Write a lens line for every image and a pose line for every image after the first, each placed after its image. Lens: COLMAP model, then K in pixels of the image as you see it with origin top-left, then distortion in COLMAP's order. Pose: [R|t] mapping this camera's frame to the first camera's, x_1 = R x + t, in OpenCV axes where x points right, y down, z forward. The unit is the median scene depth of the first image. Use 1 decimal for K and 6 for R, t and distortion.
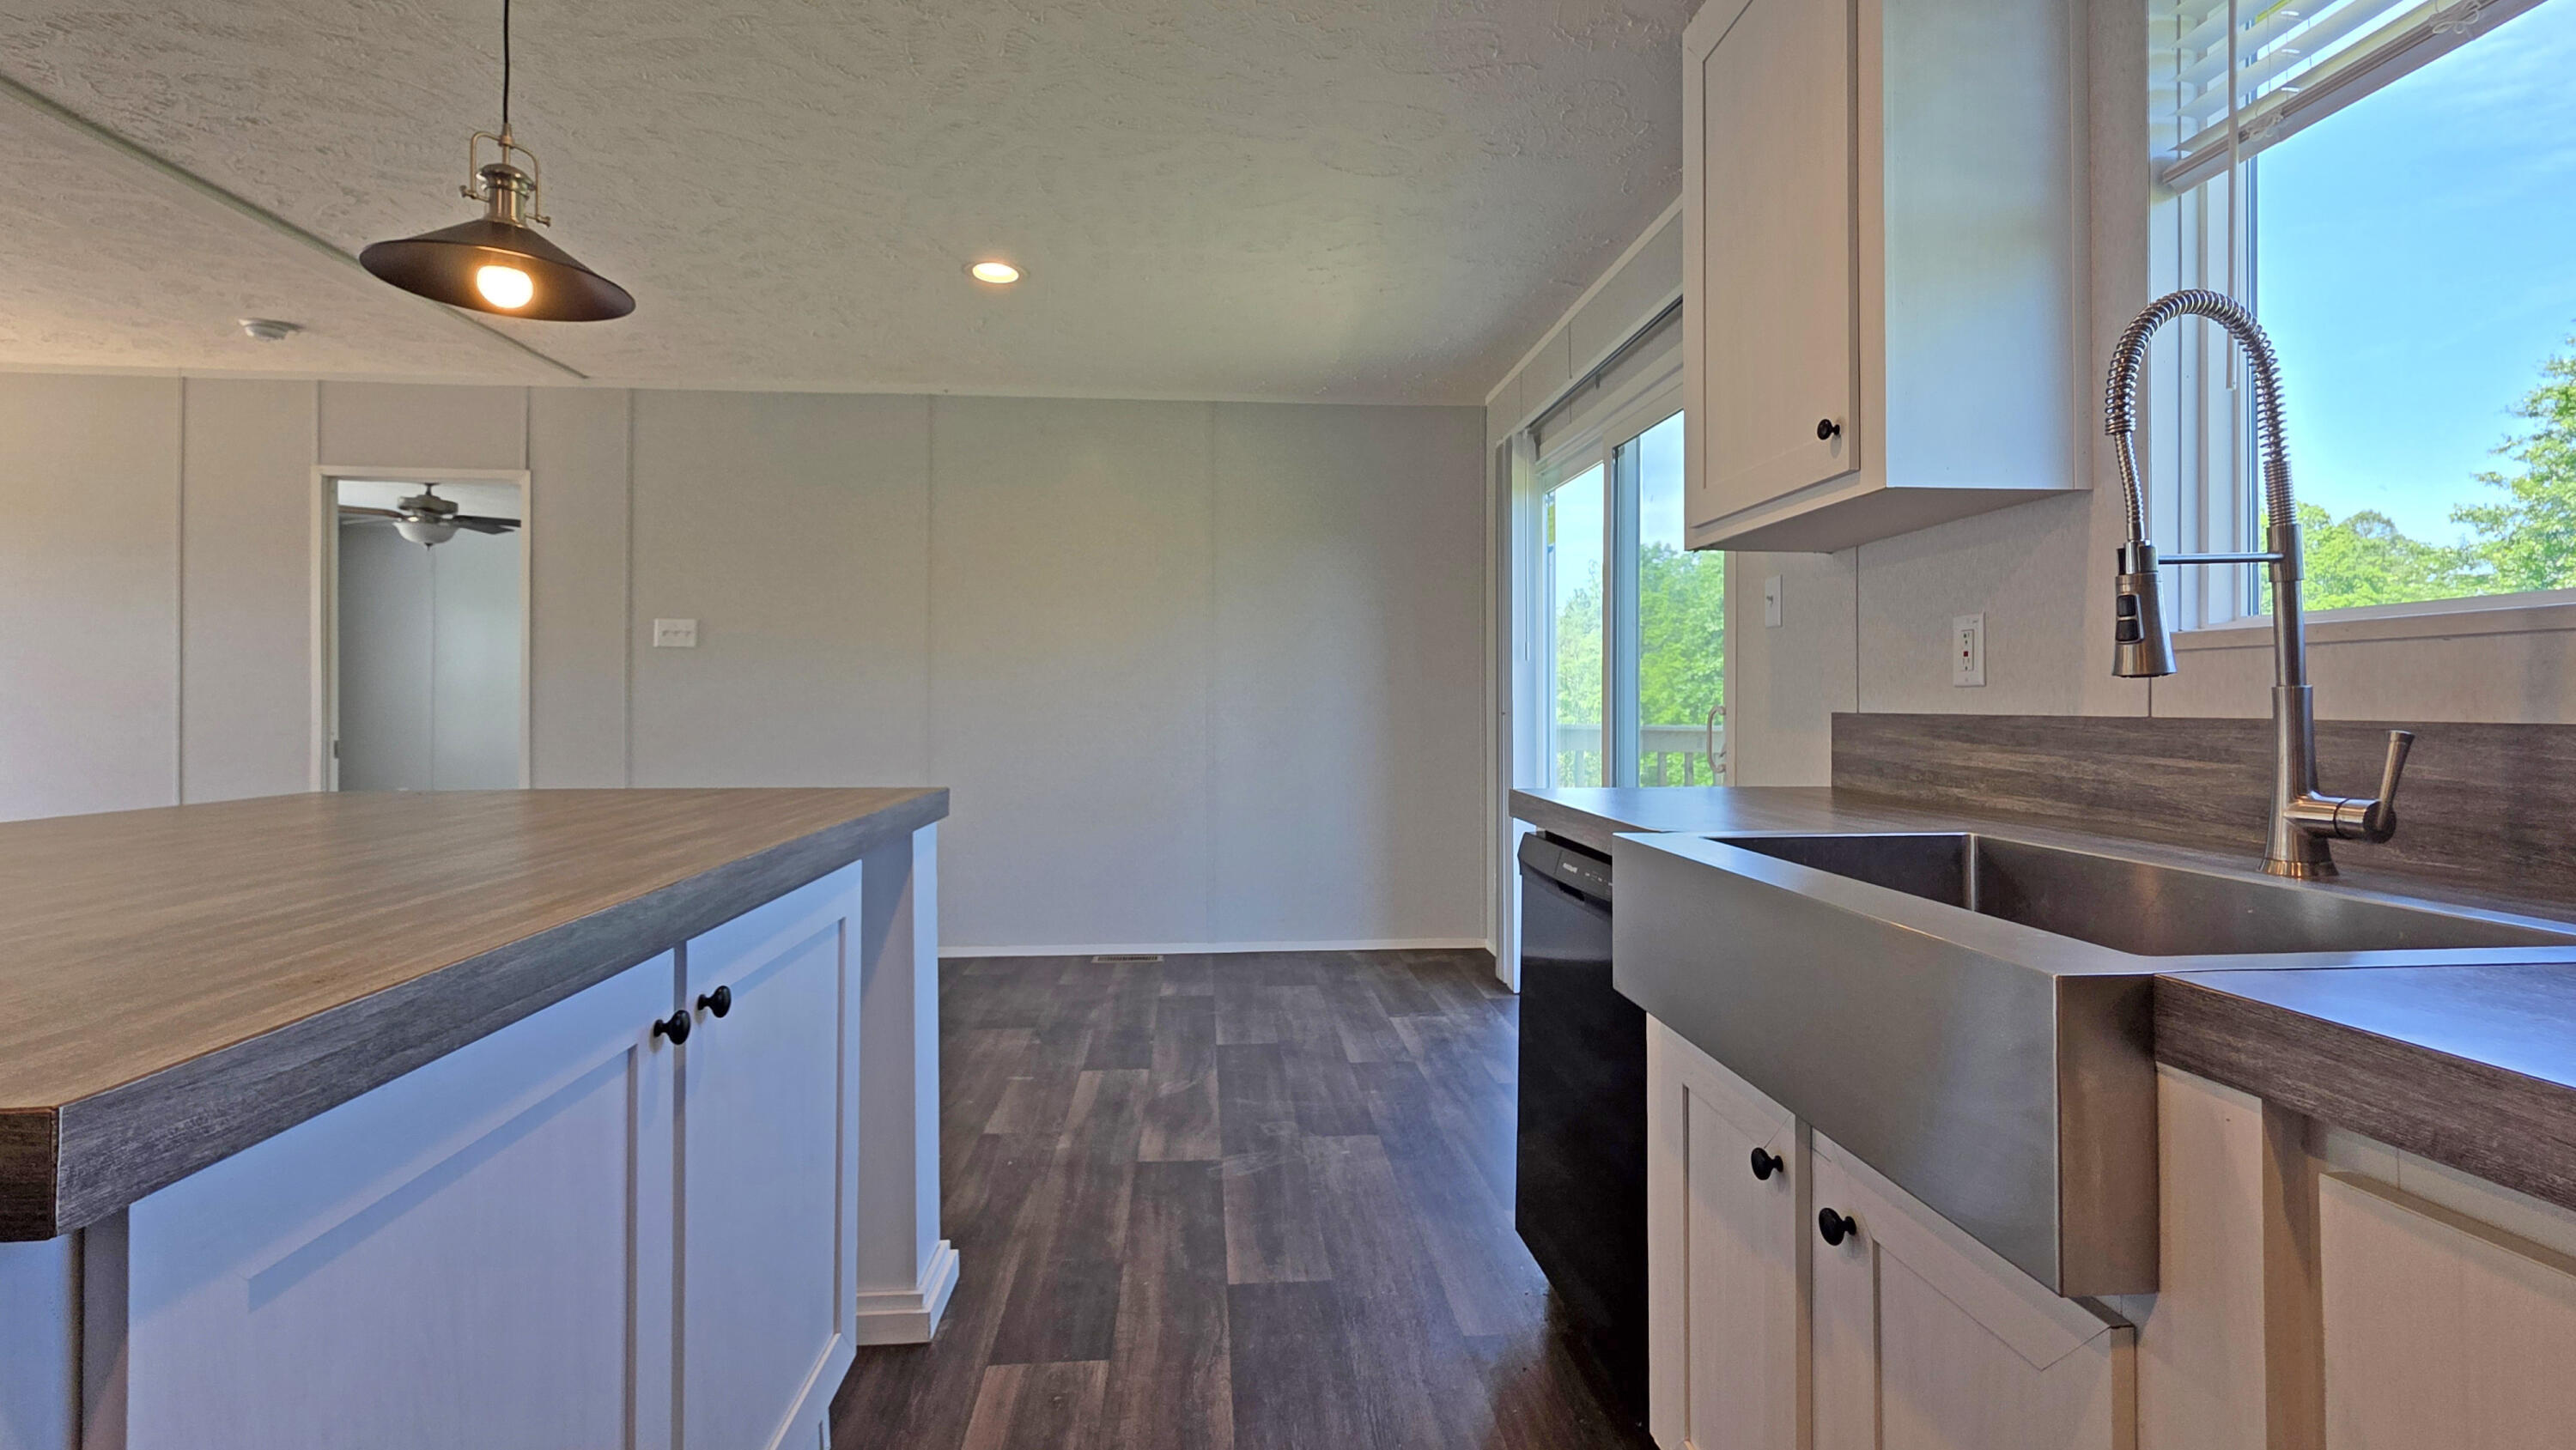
lens RADIAL K [[1155.0, 0, 1295.8], [0, 1155.0, 687.1], [0, 0, 1]] dist [-0.000300, 0.000653]
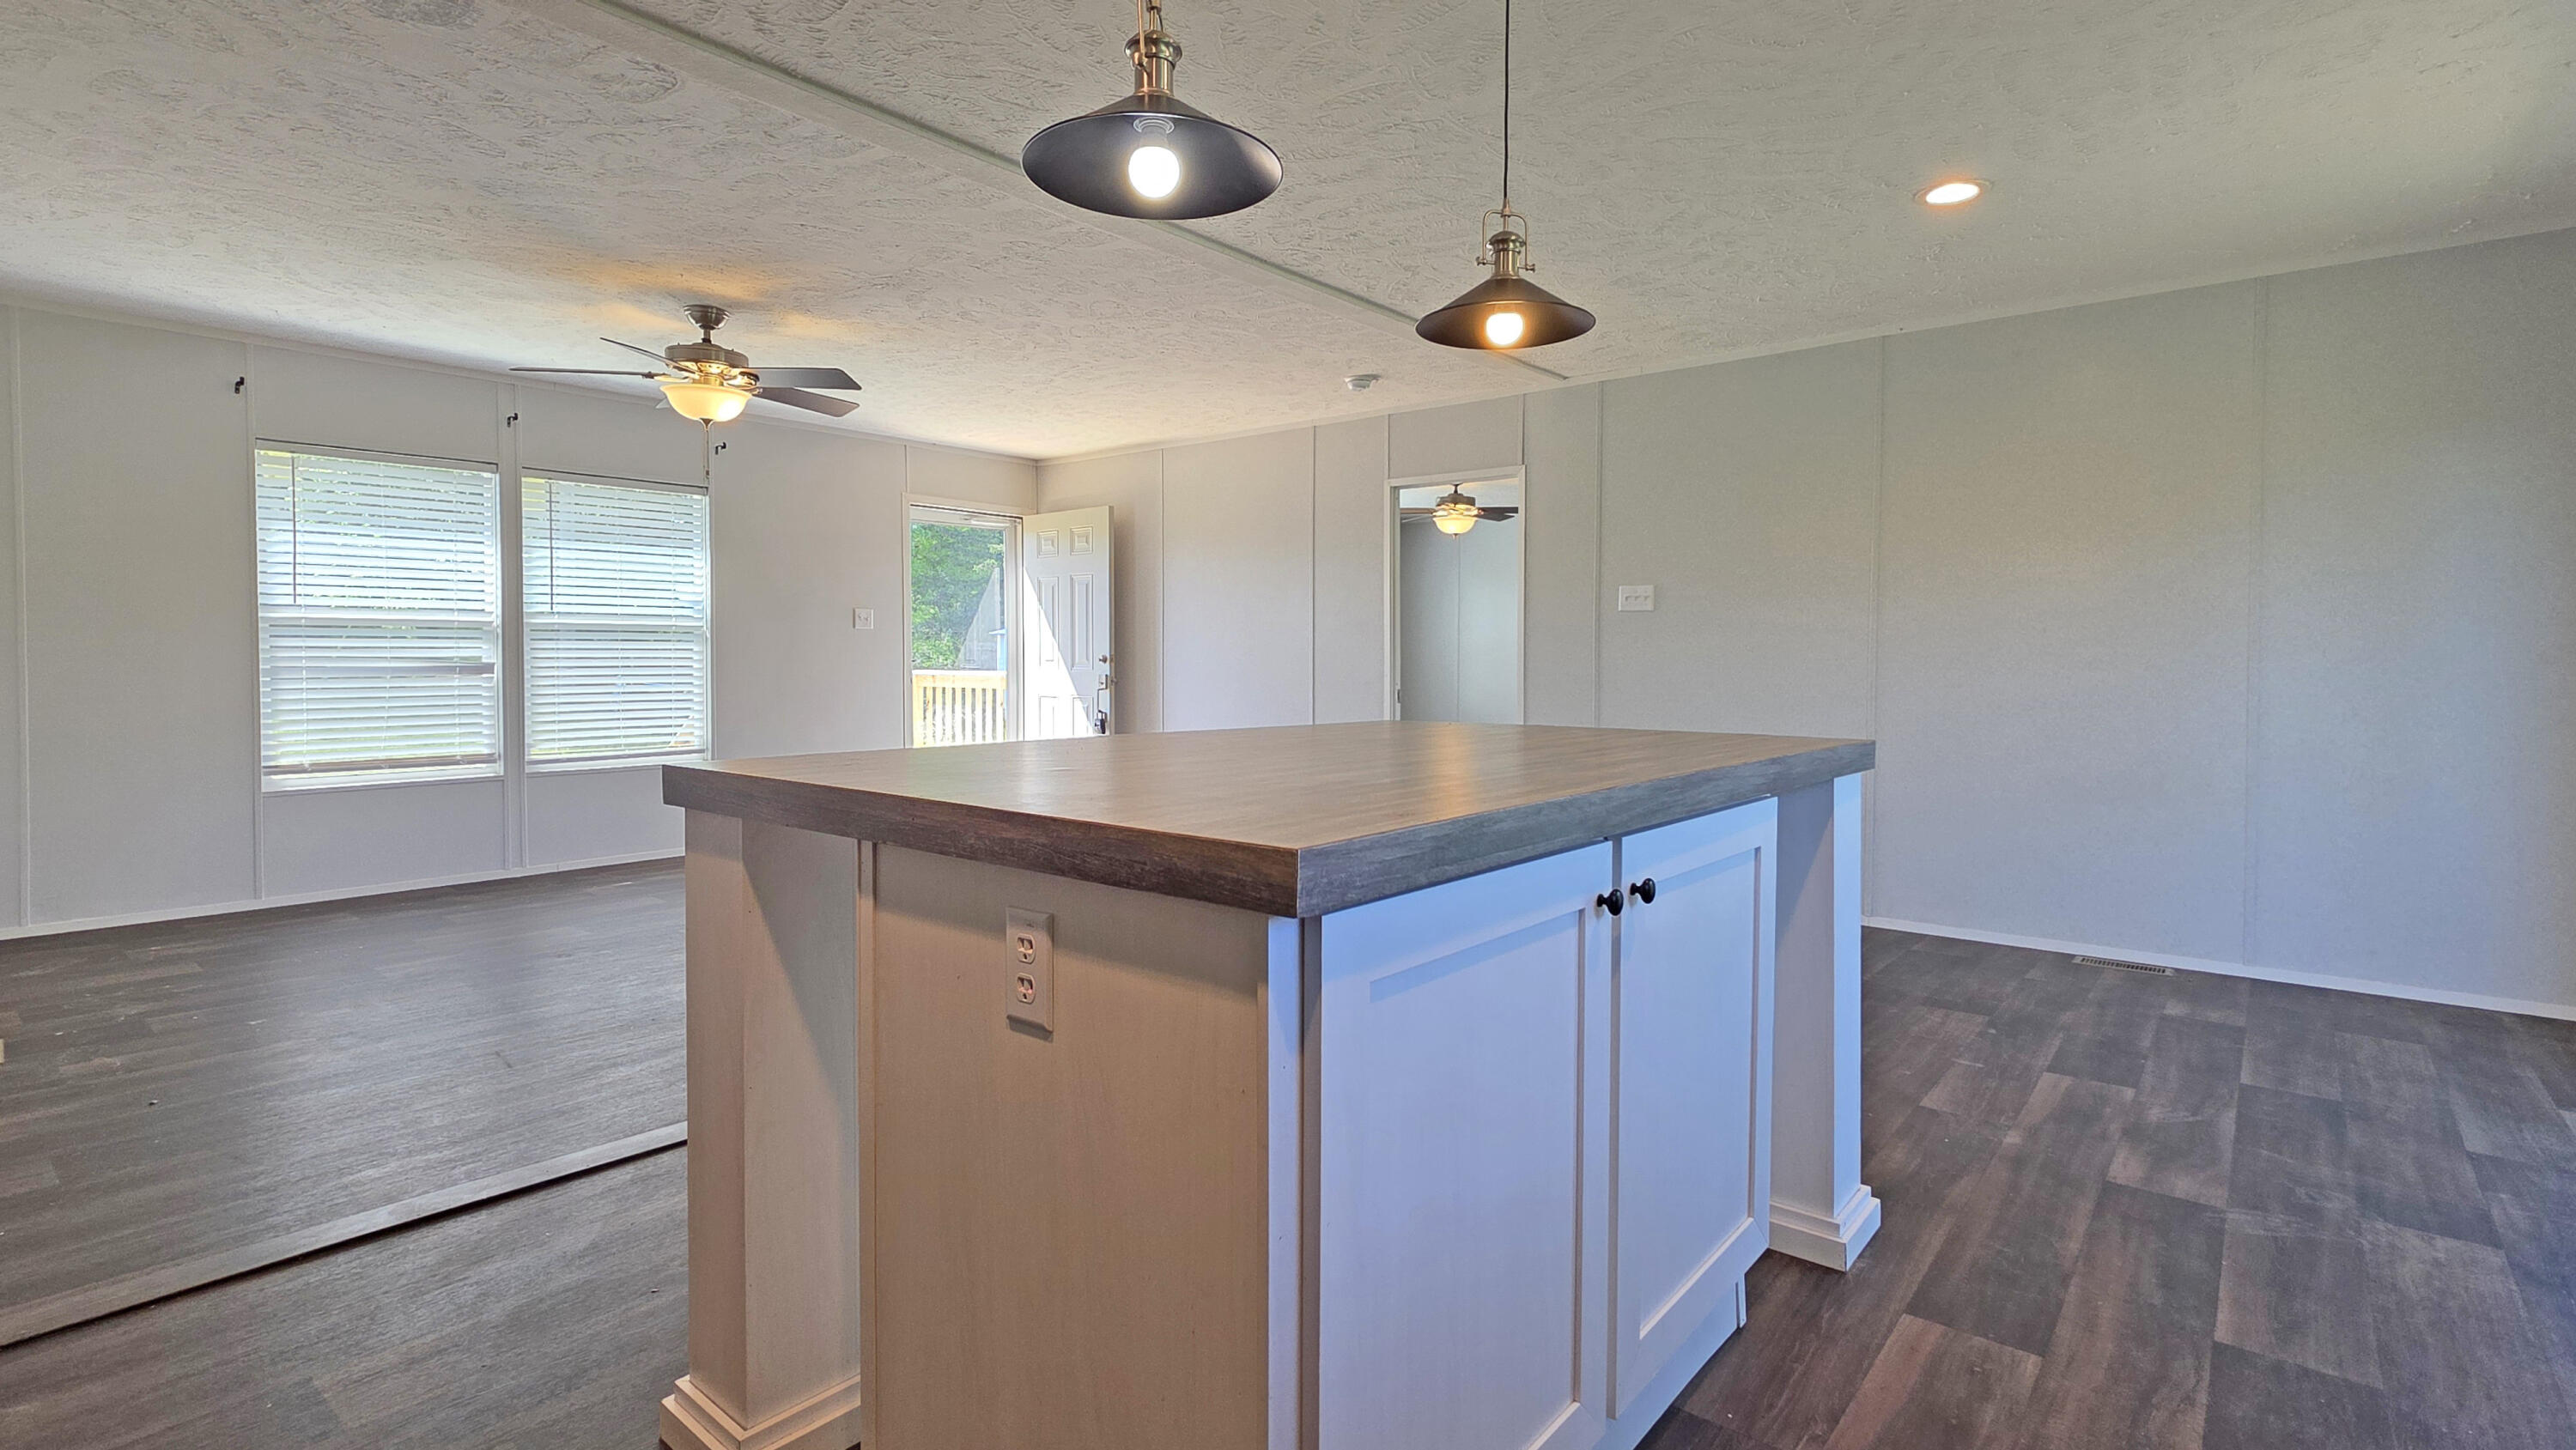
lens RADIAL K [[1202.3, 0, 1302.2], [0, 1202.3, 696.1], [0, 0, 1]] dist [0.005176, -0.000162]
pose [[0.717372, 0.022087, -0.696340, 0.065324], [0.003253, 0.999380, 0.035050, 0.009983], [0.696682, -0.027409, 0.716856, -0.087761]]
